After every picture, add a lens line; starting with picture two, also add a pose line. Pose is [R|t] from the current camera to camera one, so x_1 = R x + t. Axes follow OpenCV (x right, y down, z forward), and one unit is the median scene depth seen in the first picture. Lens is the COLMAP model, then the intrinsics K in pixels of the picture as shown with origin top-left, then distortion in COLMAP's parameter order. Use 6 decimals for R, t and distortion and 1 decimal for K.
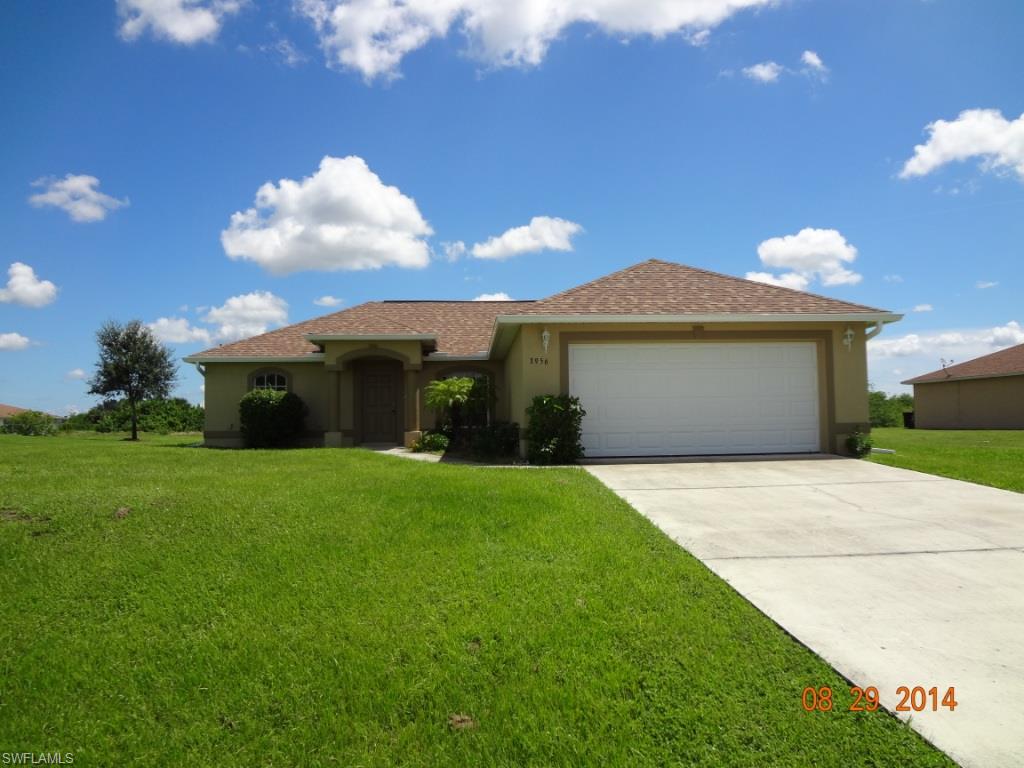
lens RADIAL K [[755.2, 0, 512.0], [0, 755.2, 384.0], [0, 0, 1]] dist [-0.002528, -0.000359]
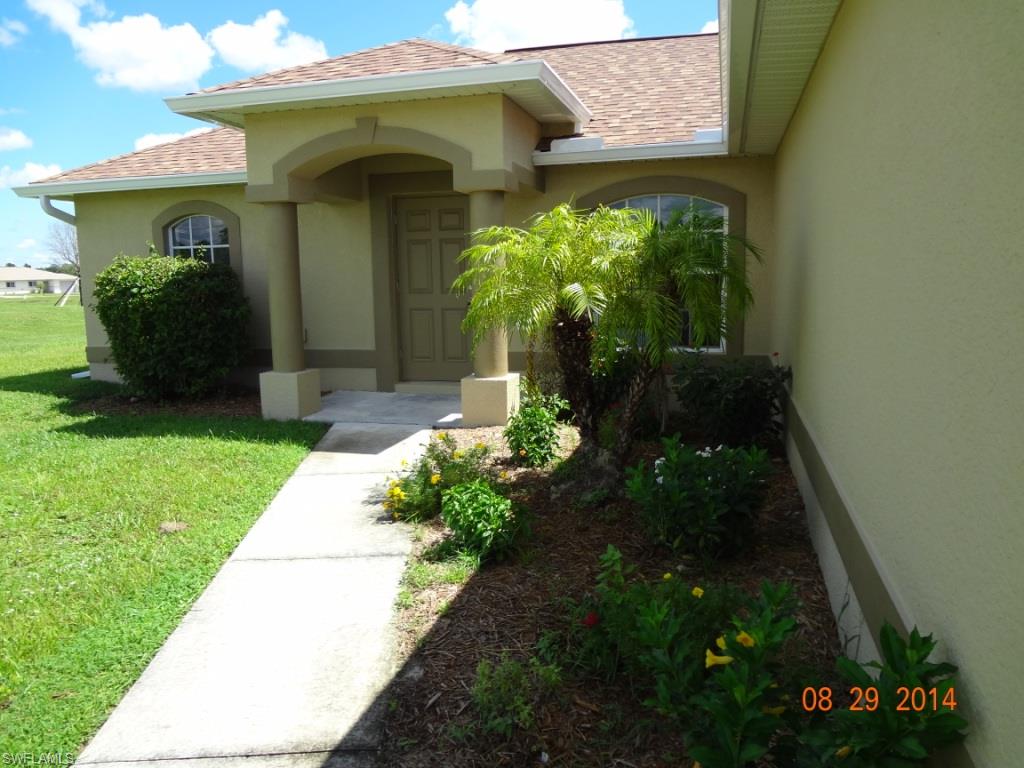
lens RADIAL K [[755.2, 0, 512.0], [0, 755.2, 384.0], [0, 0, 1]] dist [-0.002528, -0.000359]
pose [[0.948057, 0.041064, -0.315438, -0.012785], [0.023379, 0.979956, 0.197838, -0.000694], [0.317239, -0.194936, 0.928094, 0.661944]]
